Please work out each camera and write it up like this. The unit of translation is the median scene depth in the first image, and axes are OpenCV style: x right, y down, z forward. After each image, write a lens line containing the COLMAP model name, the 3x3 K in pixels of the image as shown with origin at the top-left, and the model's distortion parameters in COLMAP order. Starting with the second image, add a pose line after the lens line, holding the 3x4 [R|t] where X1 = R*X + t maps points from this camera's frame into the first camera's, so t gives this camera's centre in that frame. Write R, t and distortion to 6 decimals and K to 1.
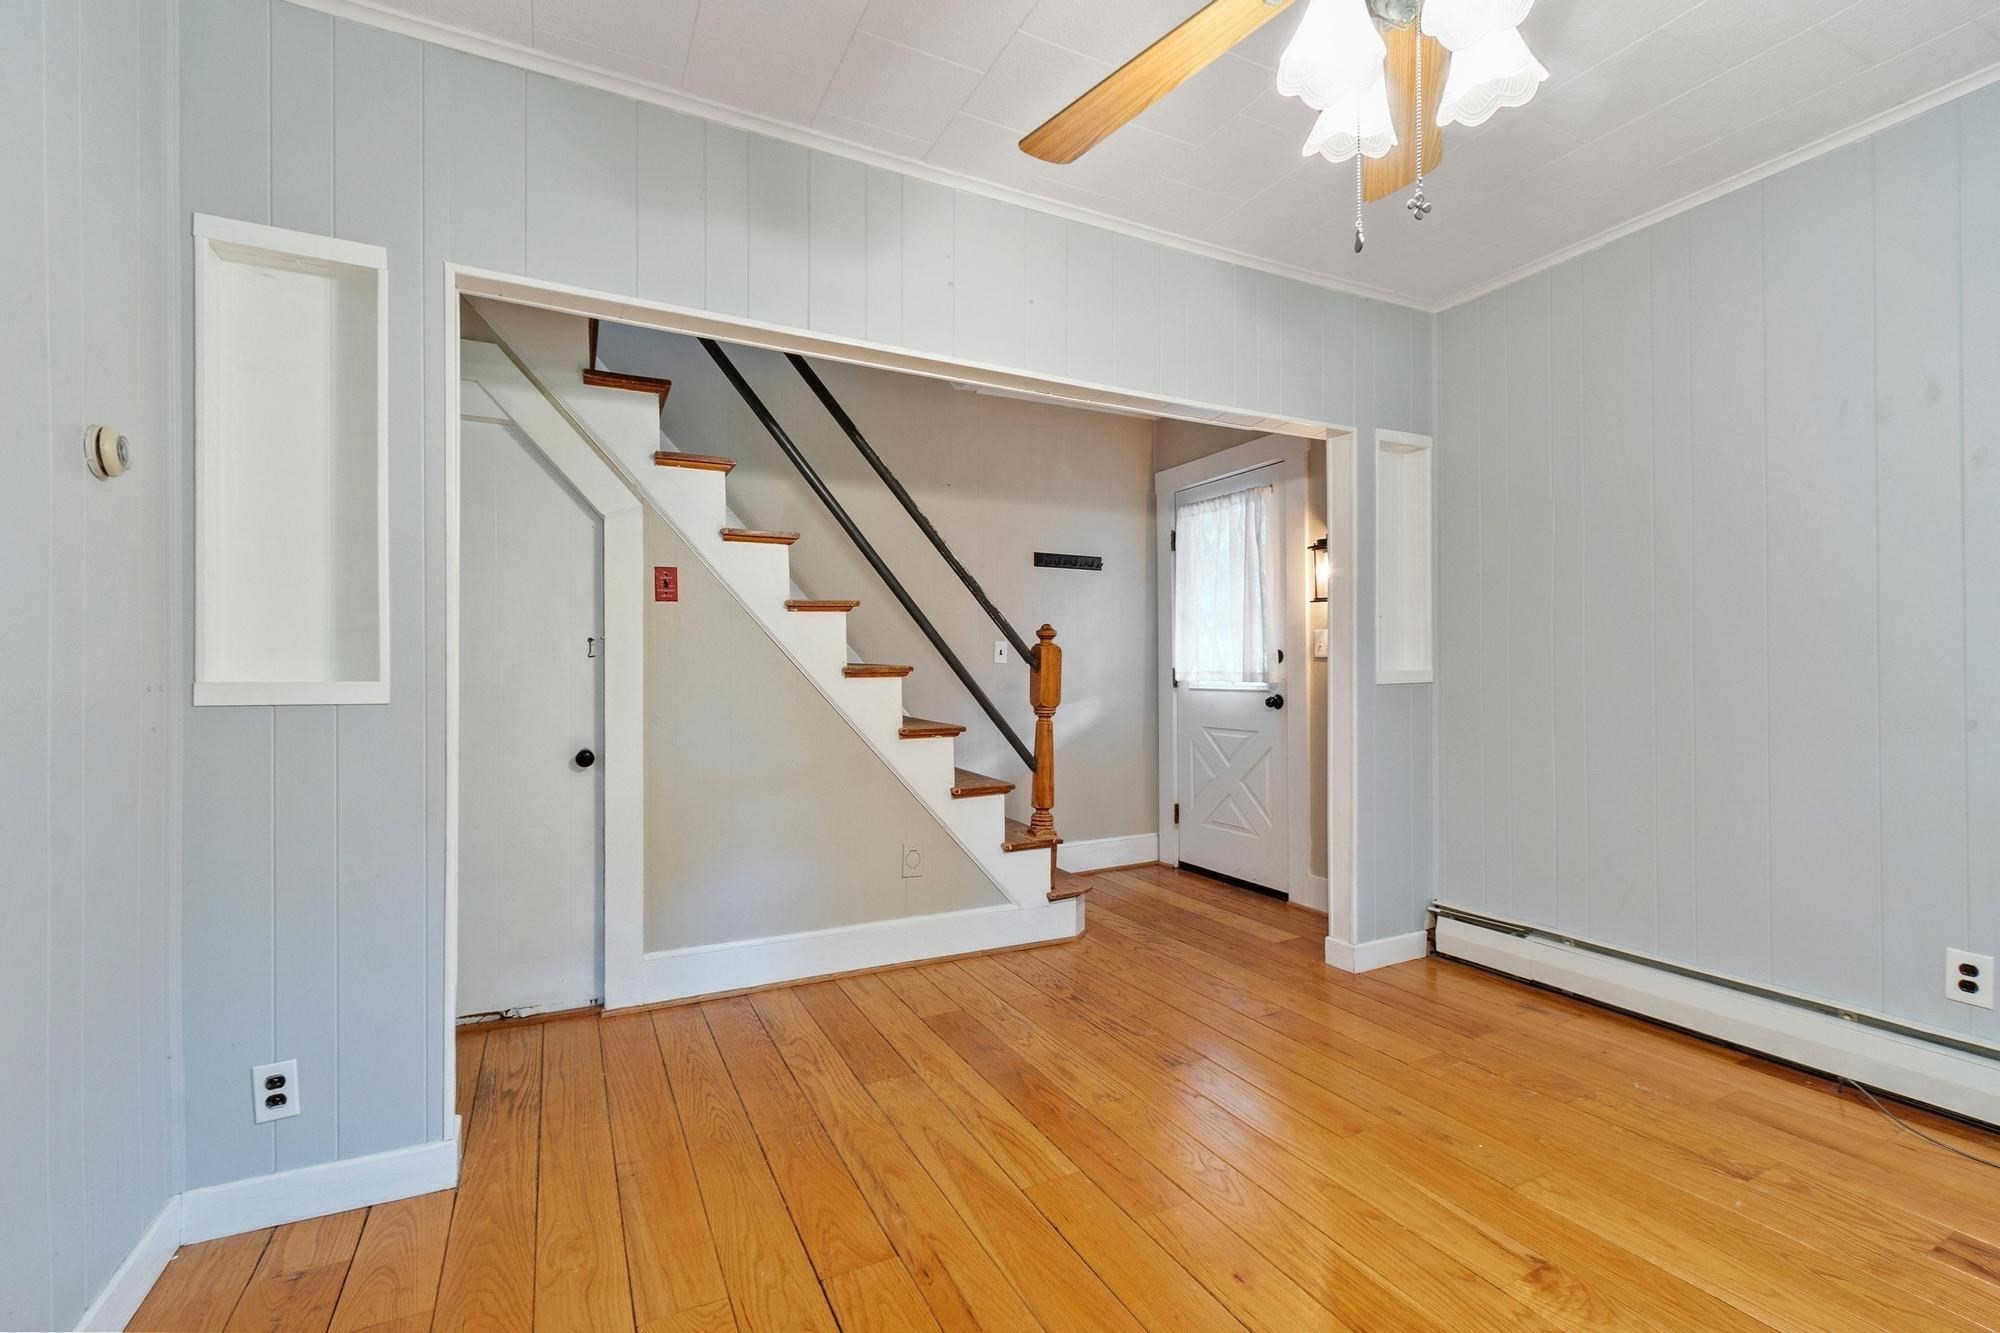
lens RADIAL K [[888.3, 0, 996.1], [0, 888.3, 671.2], [0, 0, 1]] dist [-0.000960, 0.000236]
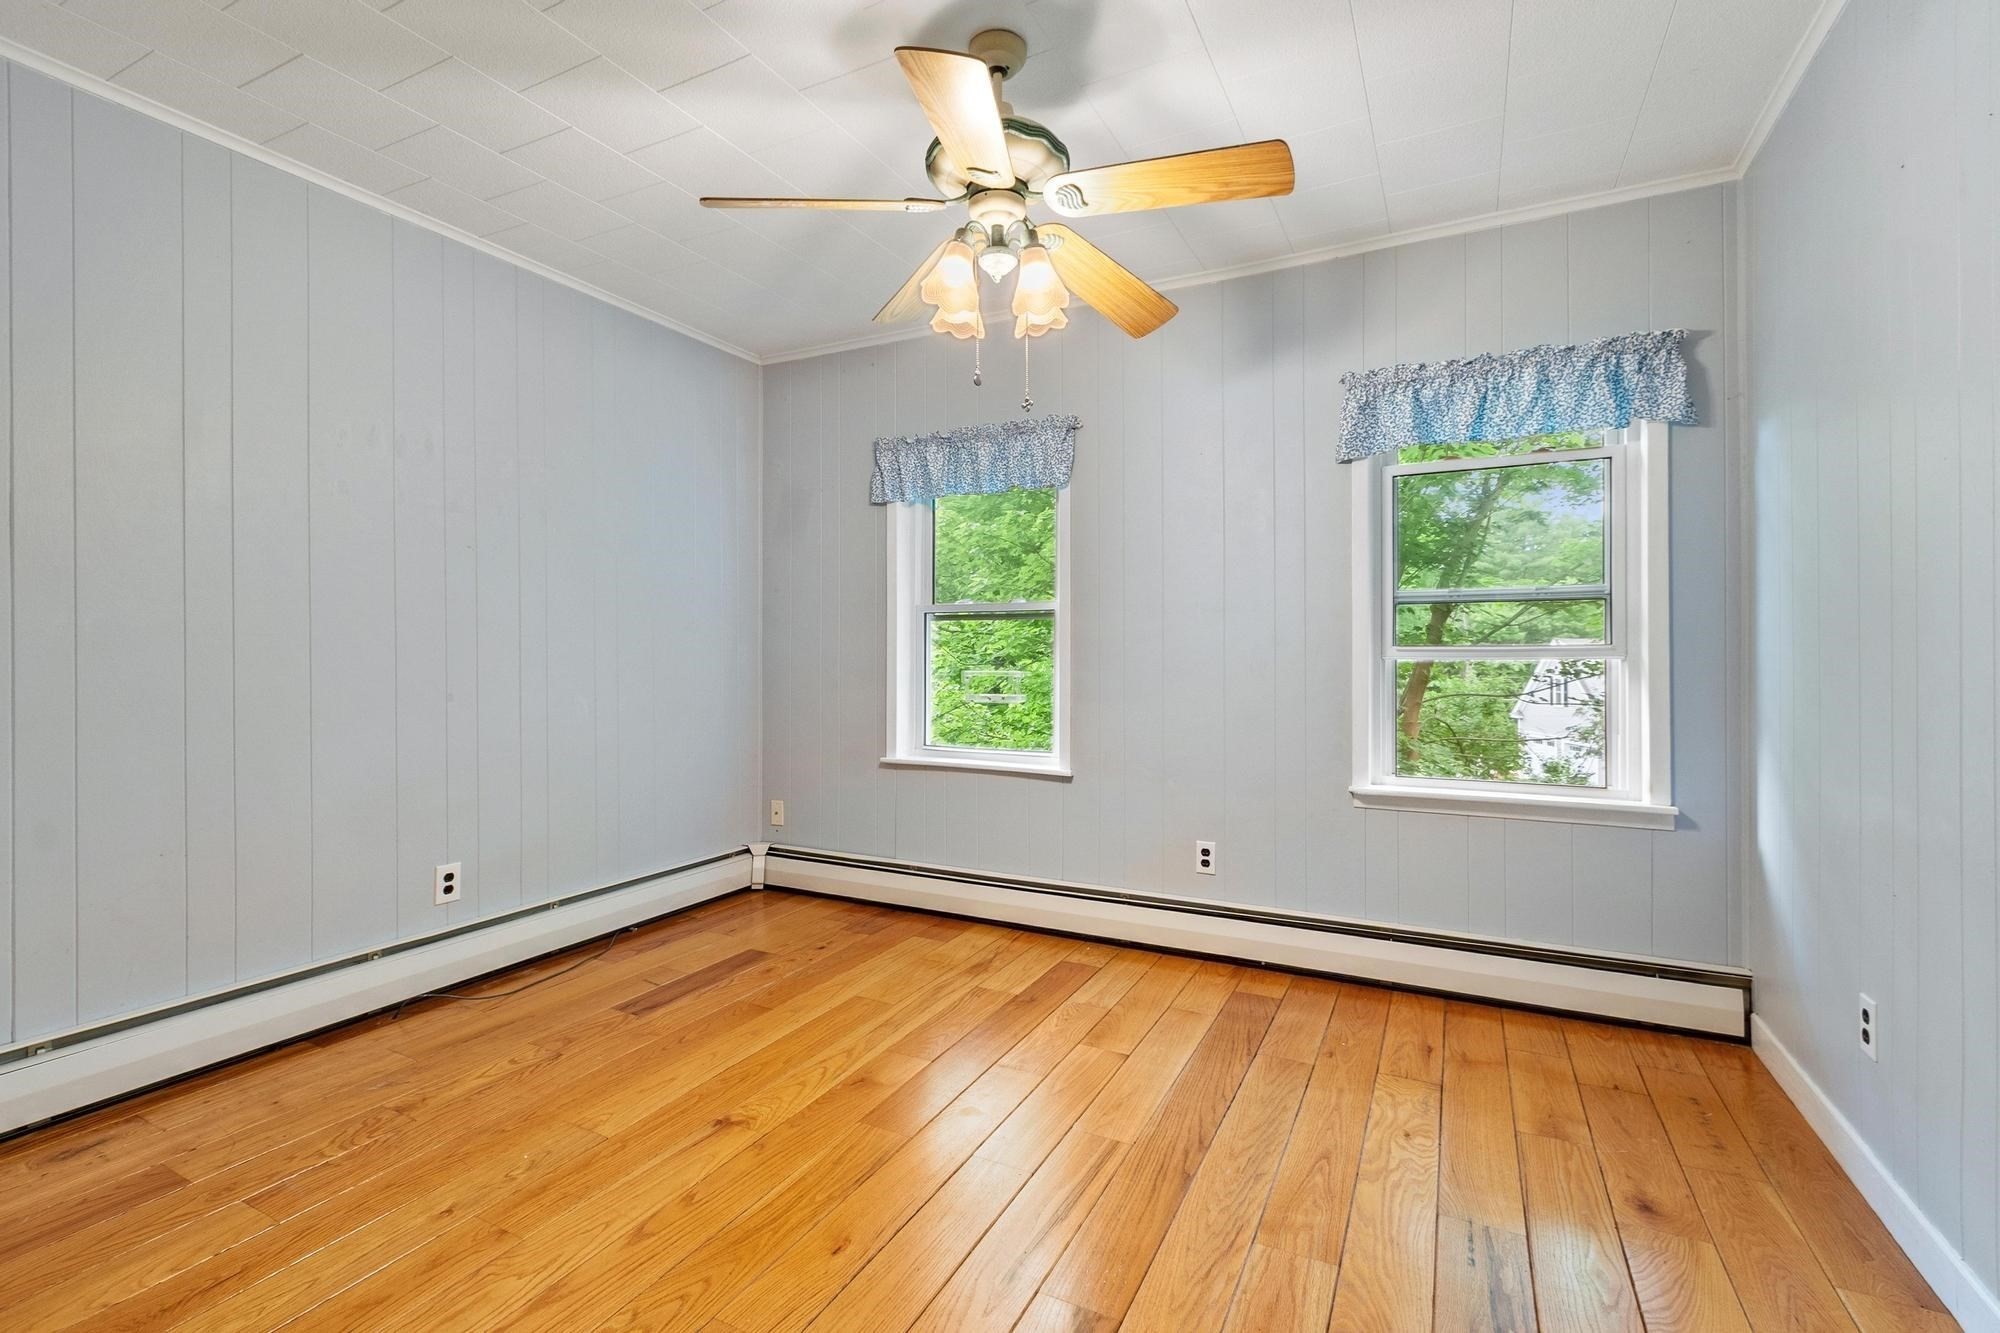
lens RADIAL K [[888.3, 0, 993.9], [0, 888.3, 657.0], [0, 0, 1]] dist [-0.000960, 0.000236]
pose [[-0.593493, 0.013534, 0.804725, -0.440509], [0.014642, 0.999875, -0.006018, 0.016881], [-0.804706, 0.008212, -0.593617, 0.994988]]
